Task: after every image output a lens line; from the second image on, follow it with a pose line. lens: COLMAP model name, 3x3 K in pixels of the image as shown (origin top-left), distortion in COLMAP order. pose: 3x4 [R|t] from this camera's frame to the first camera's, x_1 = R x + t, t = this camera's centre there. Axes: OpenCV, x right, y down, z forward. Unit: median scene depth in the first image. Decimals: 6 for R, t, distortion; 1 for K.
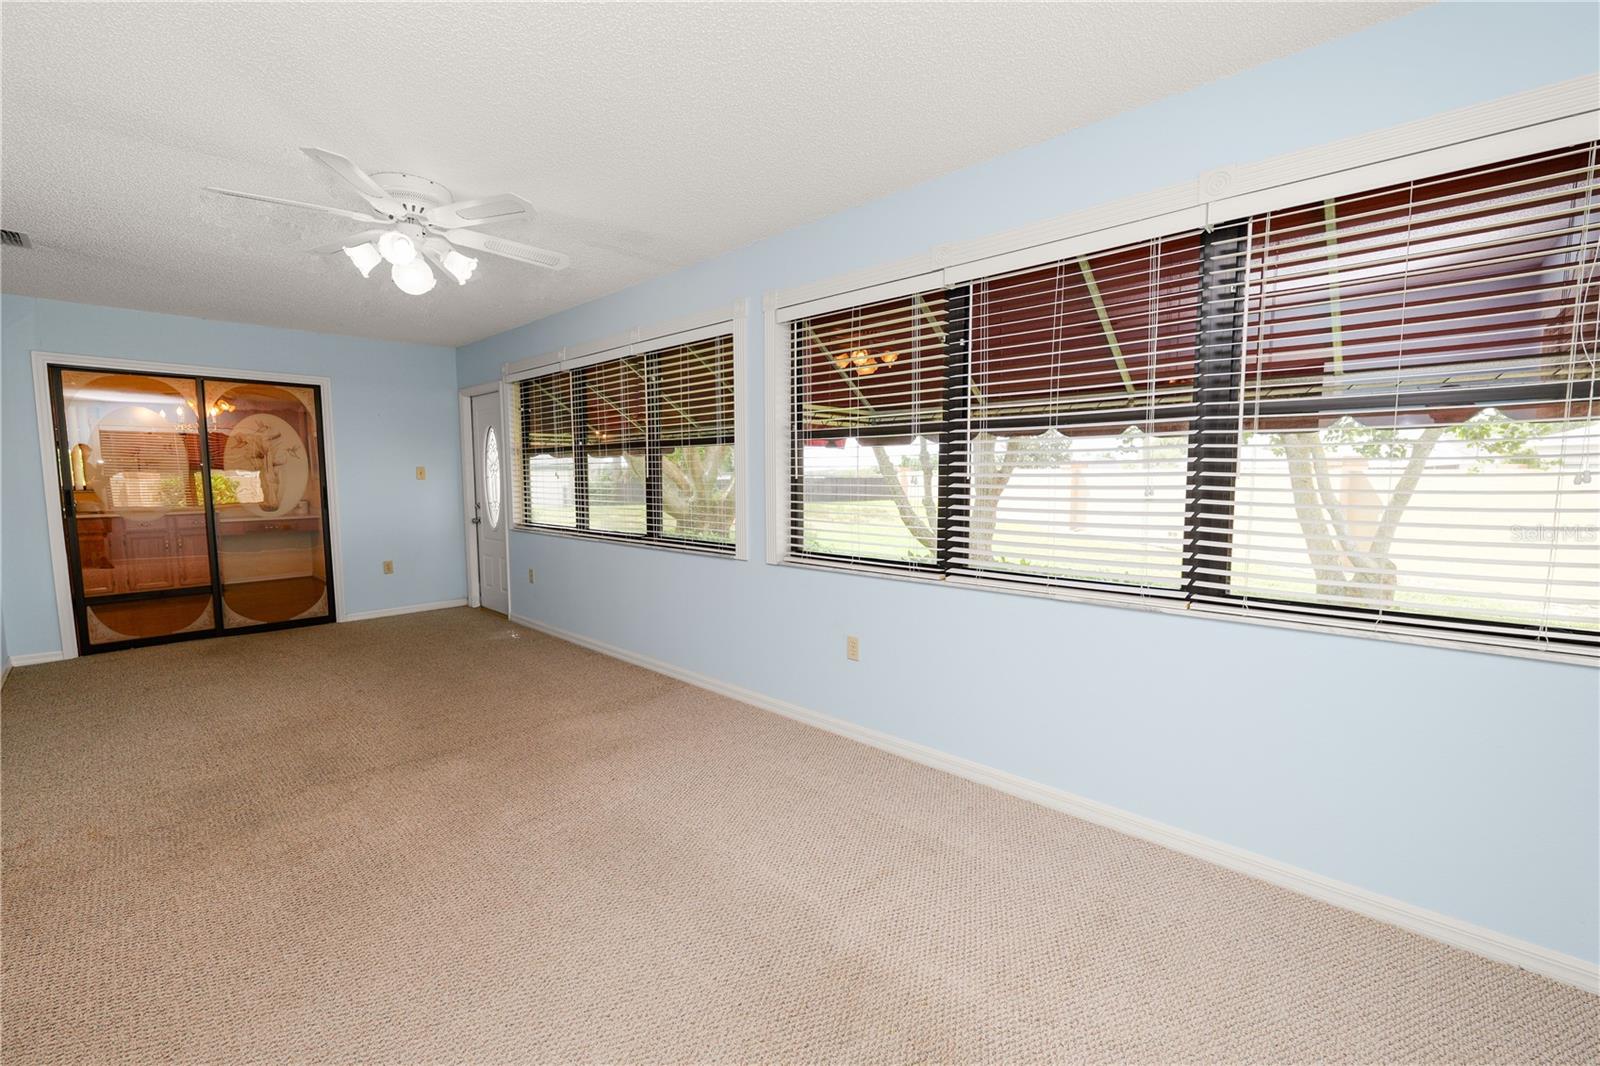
lens RADIAL K [[652.4, 0, 800.0], [0, 652.4, 533.0], [0, 0, 1]] dist [-0.011941, 0.000144]
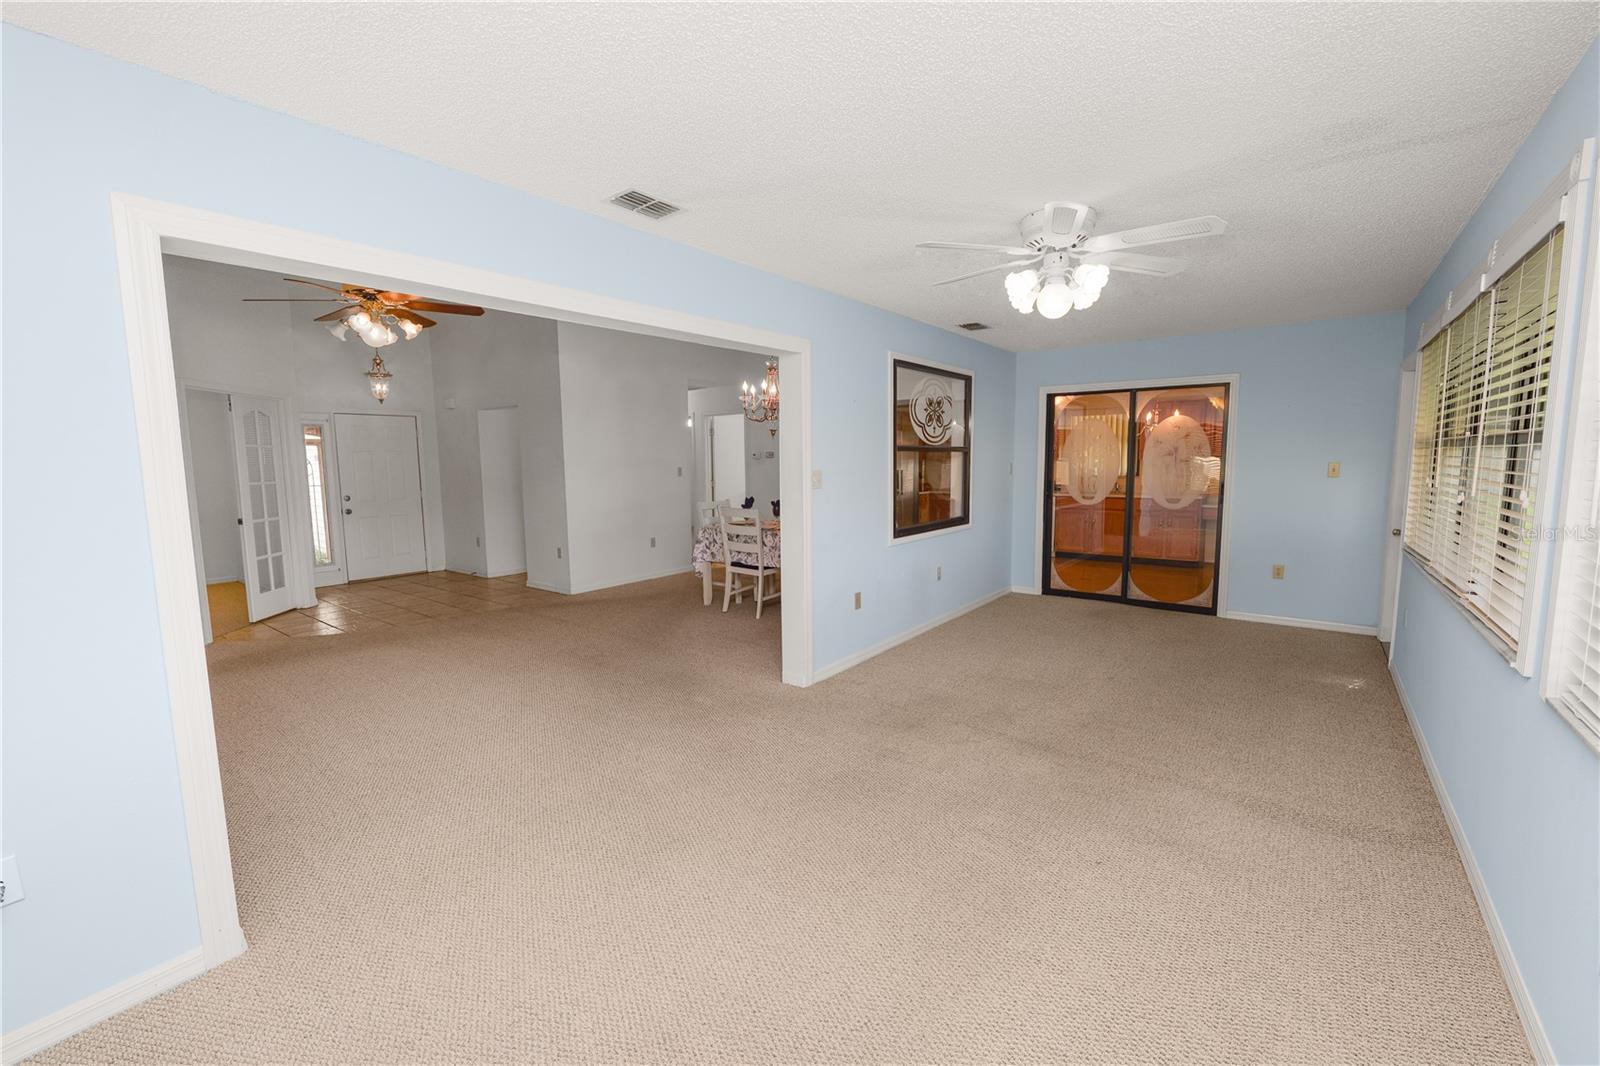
lens RADIAL K [[652.4, 0, 800.0], [0, 652.4, 533.0], [0, 0, 1]] dist [-0.011941, 0.000144]
pose [[0.082755, 0.113763, -0.990055, 0.276543], [-0.078238, 0.991138, 0.107348, -0.061309], [0.993494, 0.068576, 0.090922, 0.307777]]
